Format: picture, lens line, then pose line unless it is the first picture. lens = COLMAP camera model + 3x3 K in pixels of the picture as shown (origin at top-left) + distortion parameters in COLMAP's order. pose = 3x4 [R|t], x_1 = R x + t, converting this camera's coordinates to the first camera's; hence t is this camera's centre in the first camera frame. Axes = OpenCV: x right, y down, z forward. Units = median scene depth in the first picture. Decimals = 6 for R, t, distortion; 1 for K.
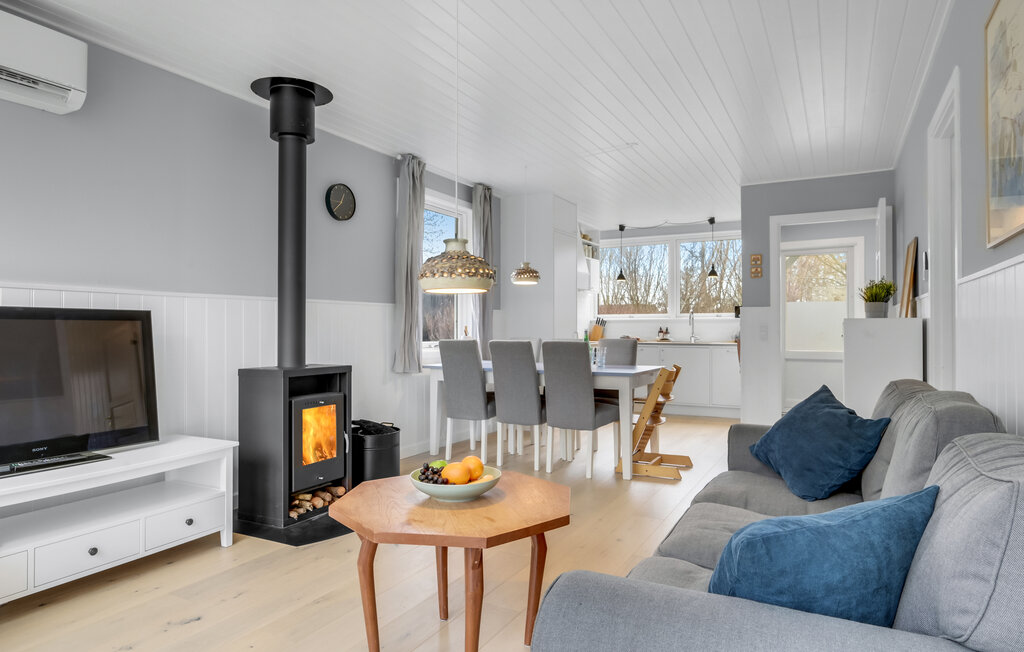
lens RADIAL K [[599.4, 0, 512.0], [0, 599.4, 326.0], [0, 0, 1]] dist [-0.000797, -0.000313]
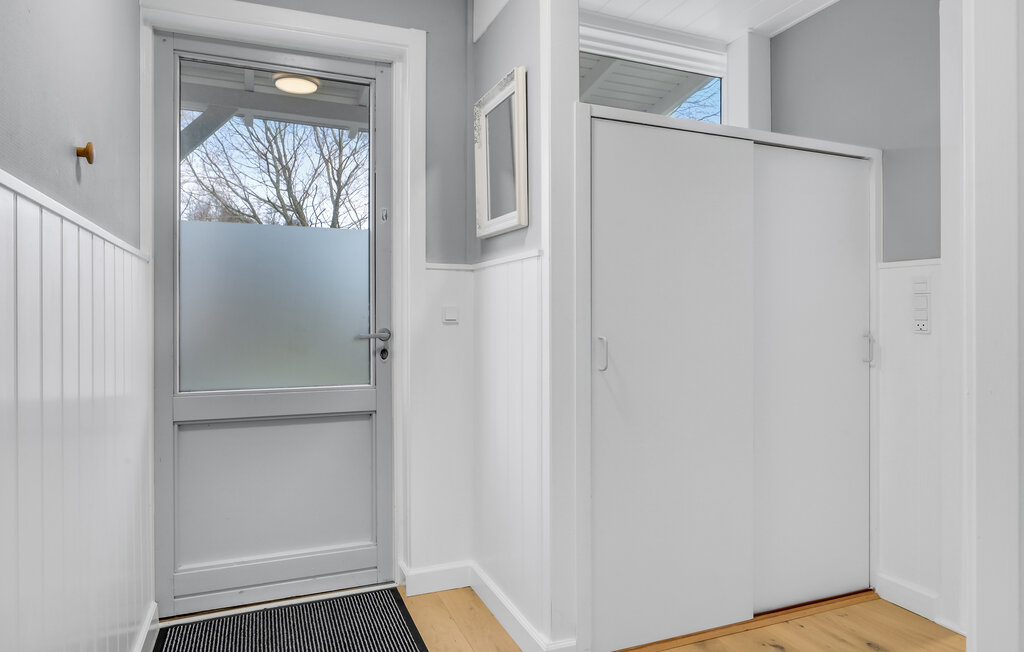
lens RADIAL K [[622.1, 0, 513.9], [0, 622.1, 319.2], [0, 0, 1]] dist [-0.000549, -0.000437]
pose [[0.624652, -0.000748, 0.780903, 0.316578], [-0.002178, 0.999994, 0.002701, 0.005499], [-0.780901, -0.003388, 0.624646, 0.673909]]
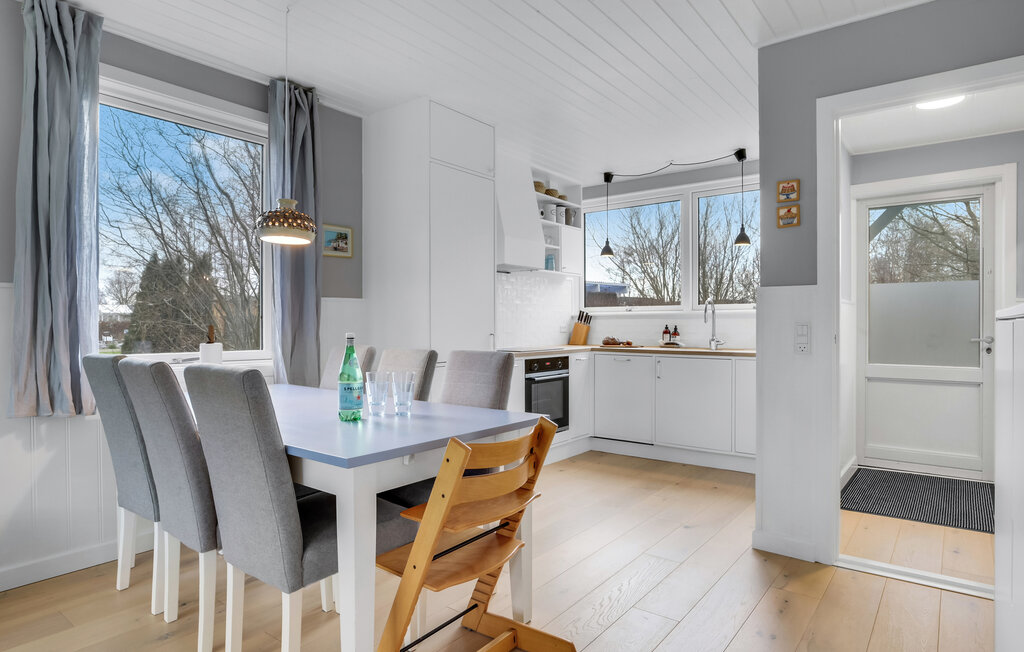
lens RADIAL K [[570.0, 0, 515.8], [0, 570.0, 329.1], [0, 0, 1]] dist [-0.004927, -0.000521]
pose [[0.987536, -0.000198, -0.157391, 0.188703], [0.002023, 0.999933, 0.011437, -0.001541], [0.157378, -0.011612, 0.987470, 0.363207]]
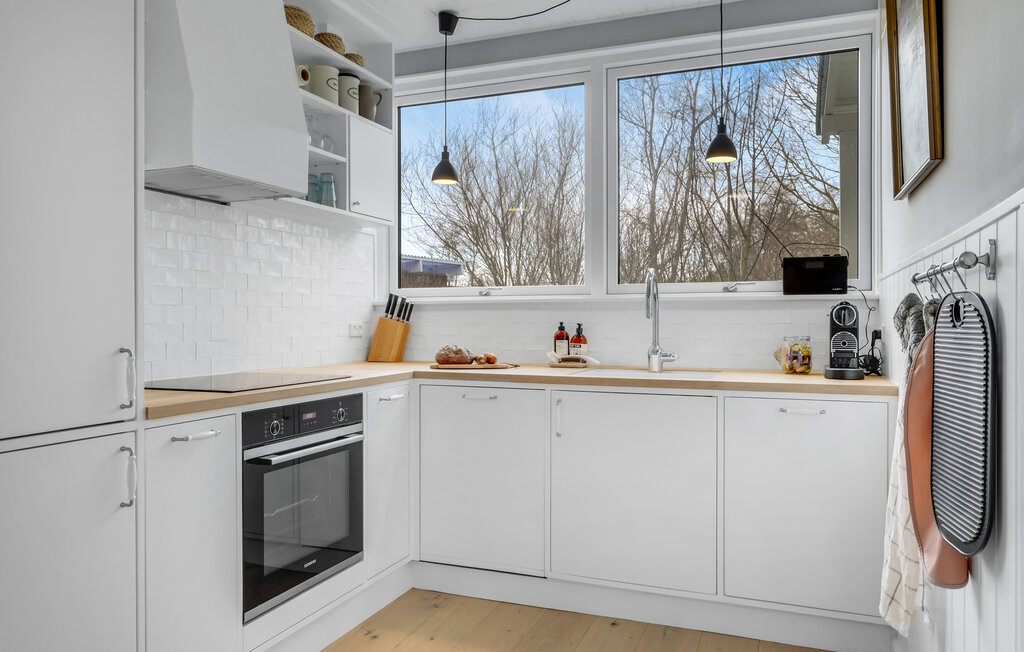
lens RADIAL K [[708.7, 0, 512.0], [0, 708.7, 326.0], [0, 0, 1]] dist [-0.006572, -0.000696]
pose [[0.992857, -0.001060, 0.119309, 0.178856], [-0.000147, 0.999949, 0.010111, -0.000575], [-0.119314, -0.010057, 0.992806, 0.629345]]
